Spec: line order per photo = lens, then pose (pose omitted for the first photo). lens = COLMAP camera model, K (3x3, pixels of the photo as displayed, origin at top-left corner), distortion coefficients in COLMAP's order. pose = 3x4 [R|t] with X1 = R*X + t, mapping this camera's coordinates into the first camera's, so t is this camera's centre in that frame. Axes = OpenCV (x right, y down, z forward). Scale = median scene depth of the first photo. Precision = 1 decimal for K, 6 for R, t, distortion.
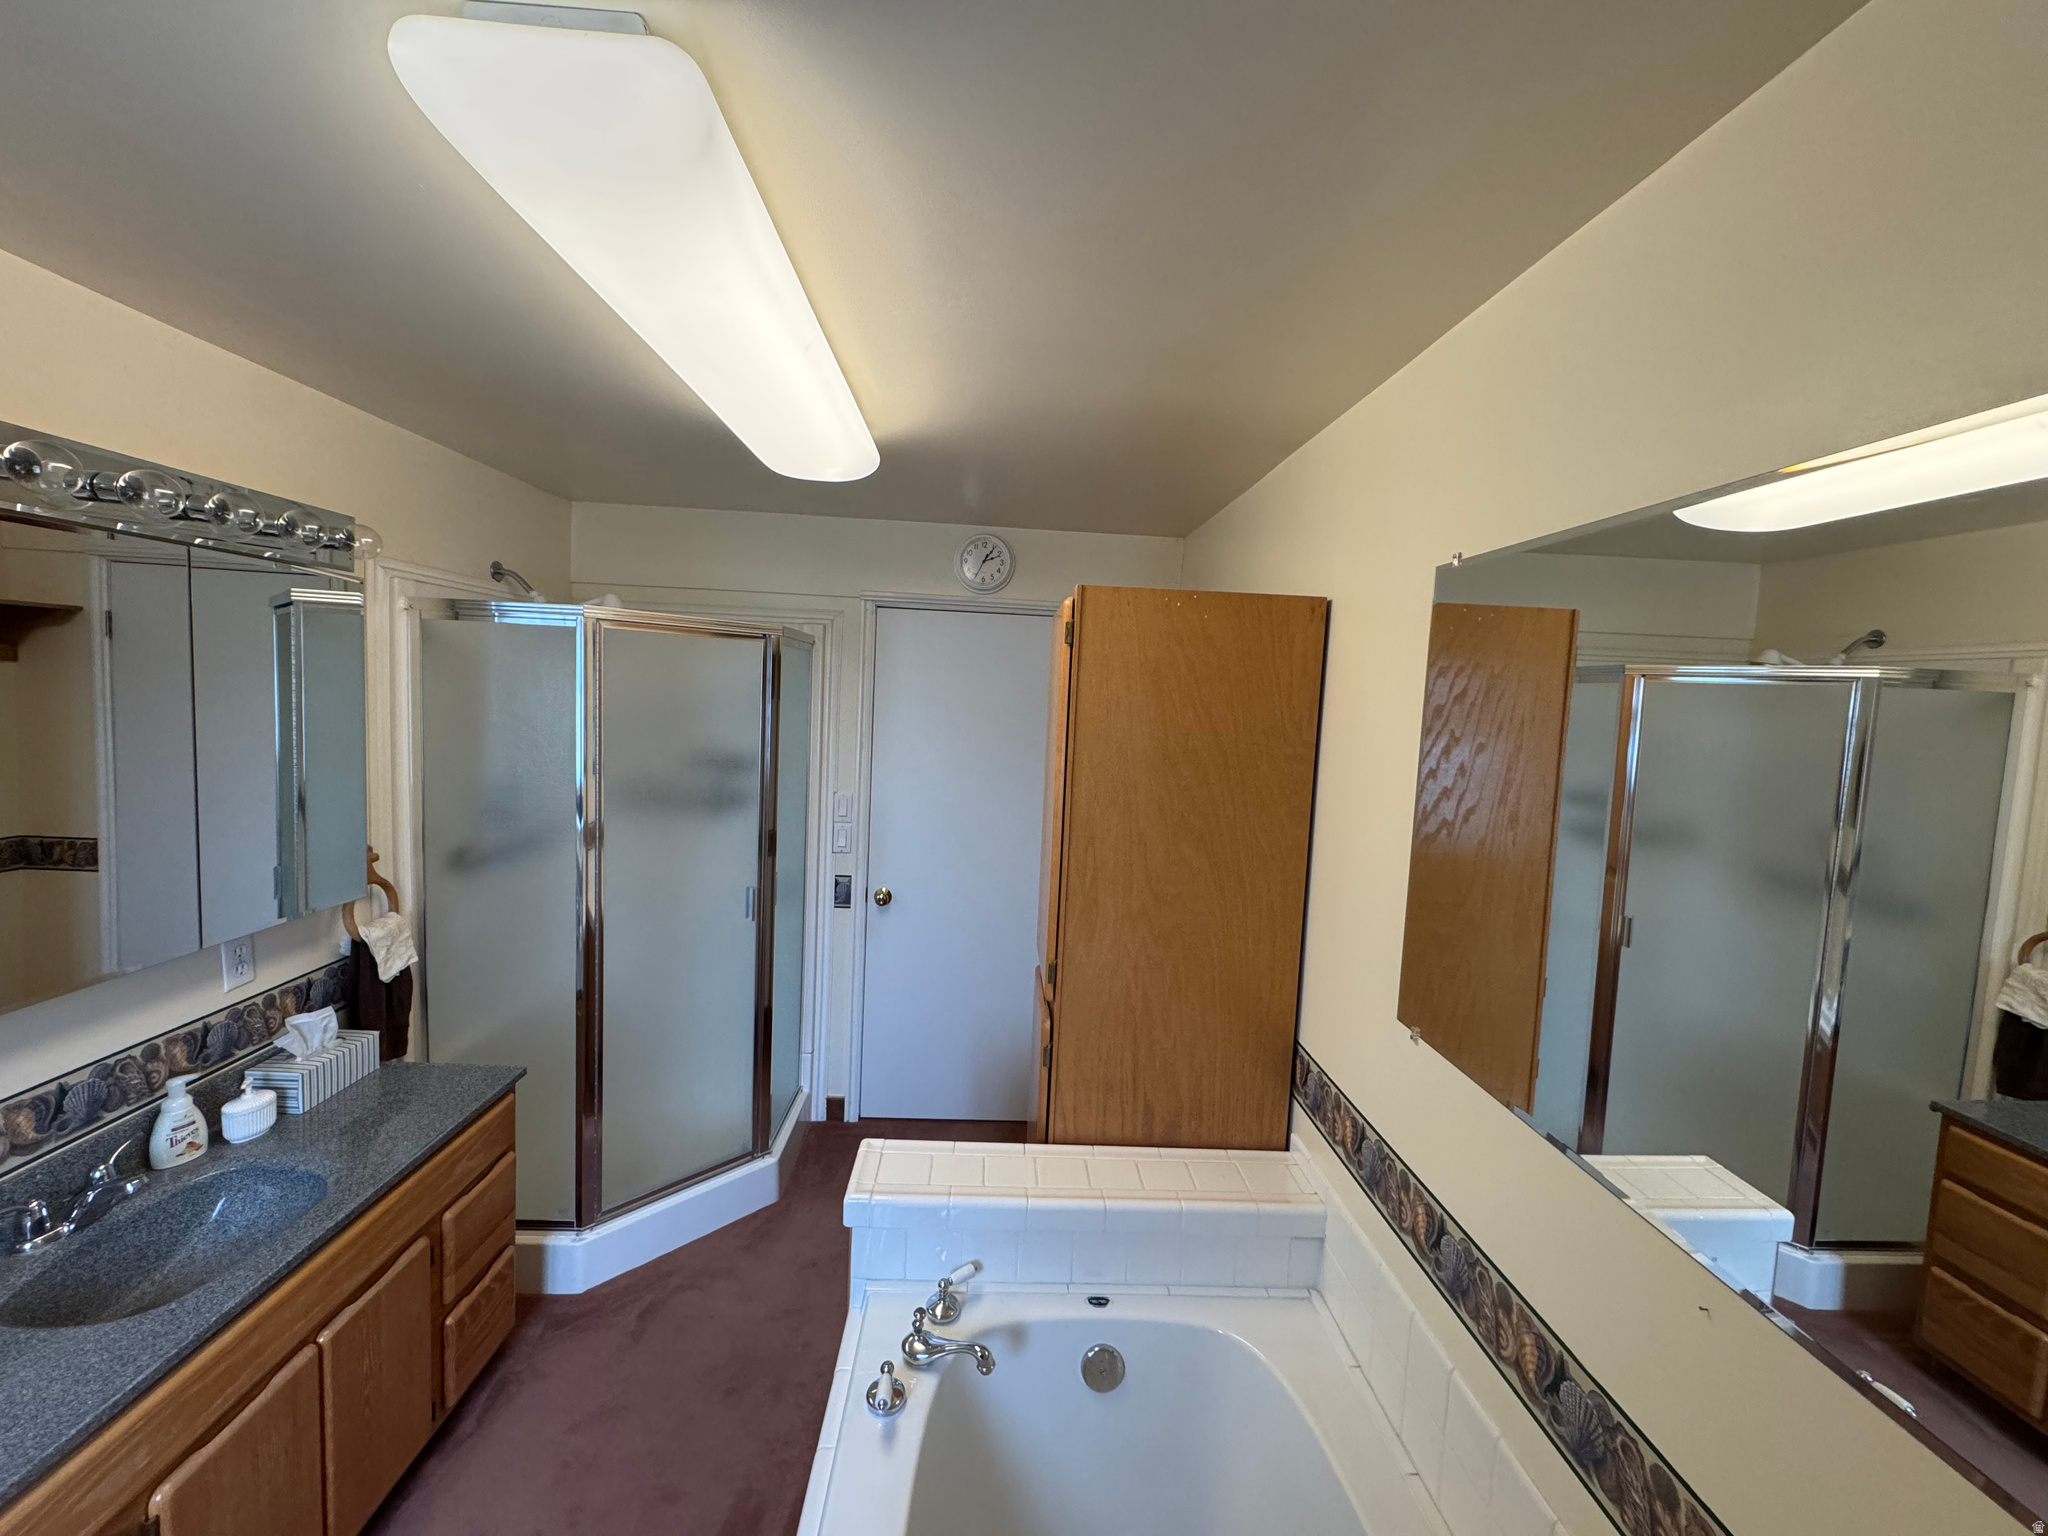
lens RADIAL K [[813.9, 0, 1009.8], [0, 813.9, 761.1], [0, 0, 1]] dist [-0.002610, 0.000613]
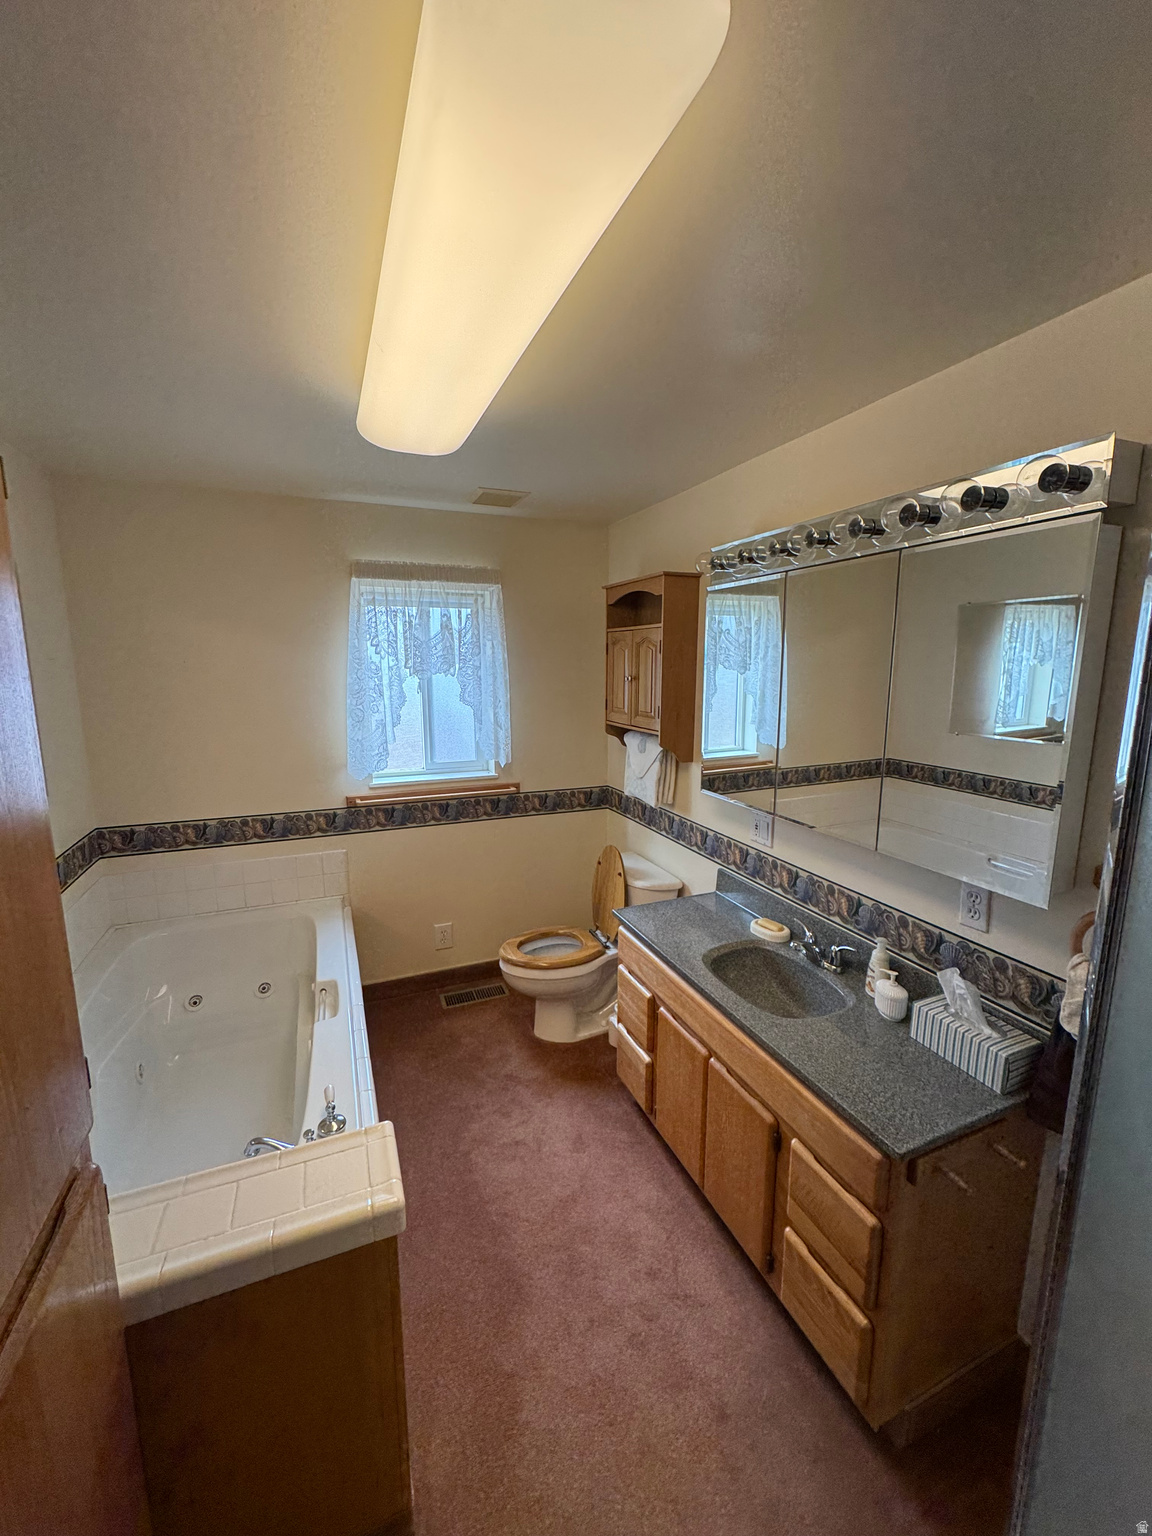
lens RADIAL K [[610.4, 0, 572.7], [0, 610.4, 764.1], [0, 0, 1]] dist [-0.002610, 0.000613]
pose [[-0.940735, 0.003572, -0.339125, -0.143048], [-0.074262, 0.973508, 0.216257, -0.084393], [0.330913, 0.228625, -0.915548, 1.541027]]
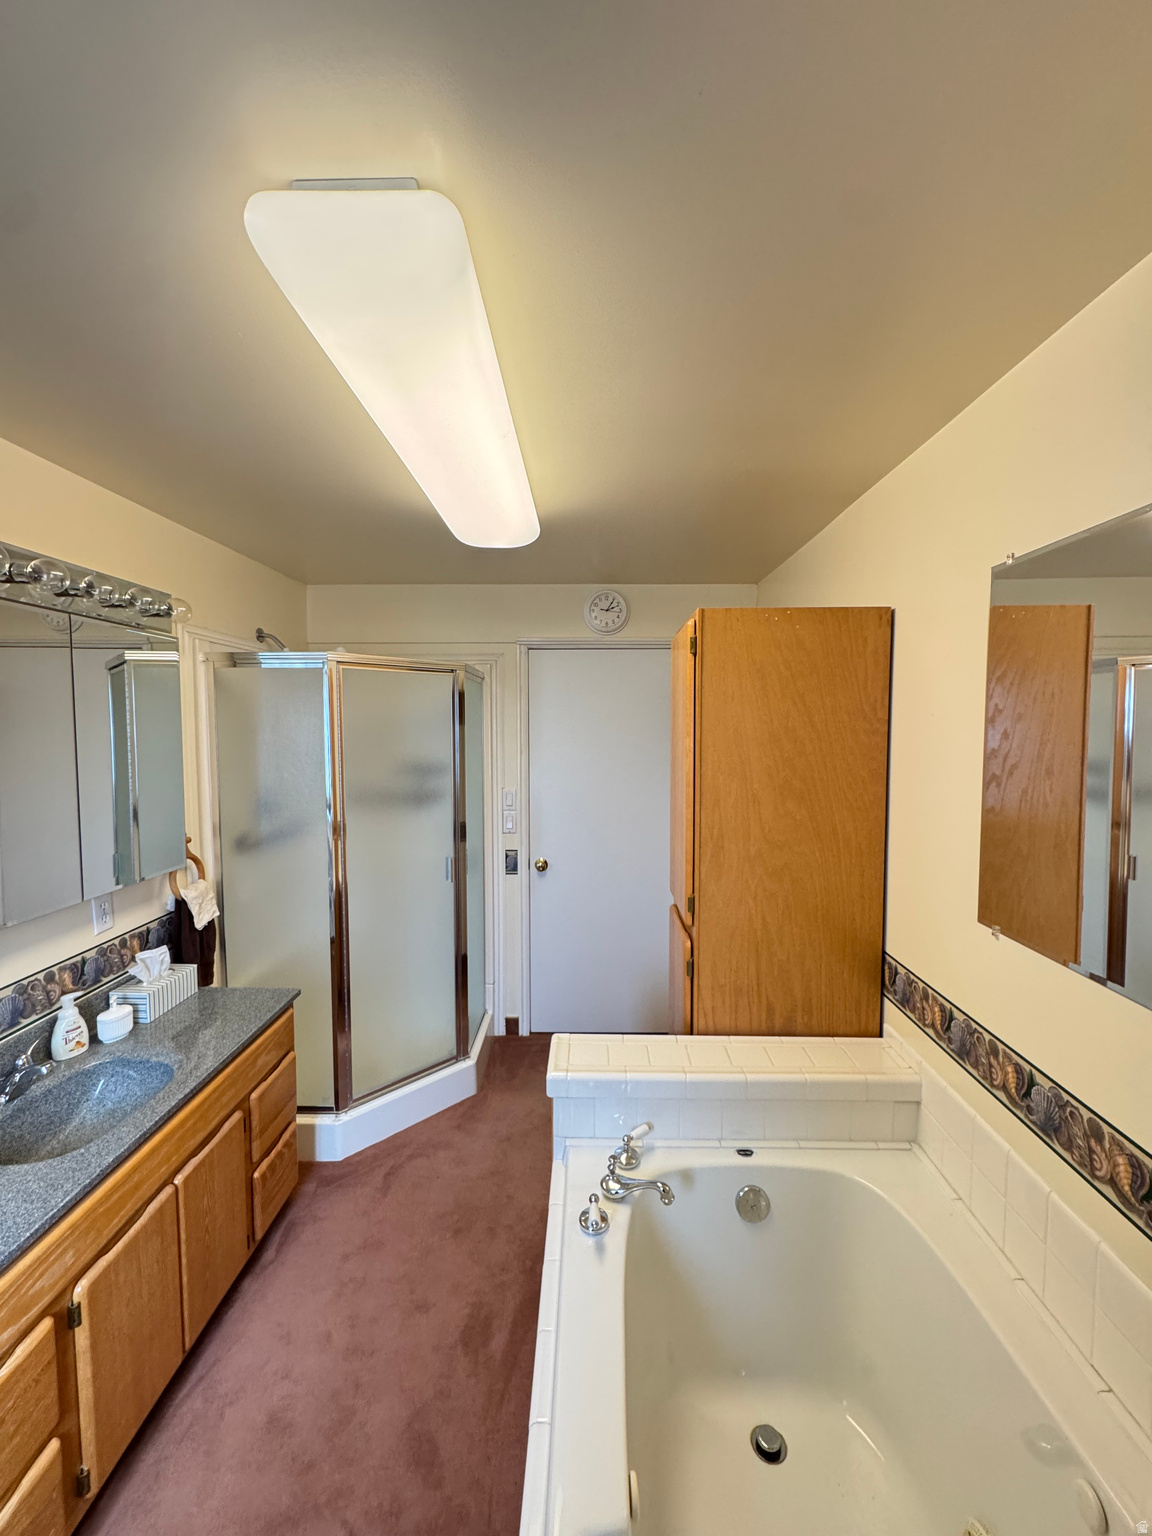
lens RADIAL K [[610.4, 0, 579.1], [0, 610.4, 757.8], [0, 0, 1]] dist [-0.002610, 0.000613]
pose [[0.997308, -0.044774, -0.058073, -0.062027], [0.043374, 0.998742, -0.025148, 0.042068], [0.059126, 0.022561, 0.997996, -0.001781]]
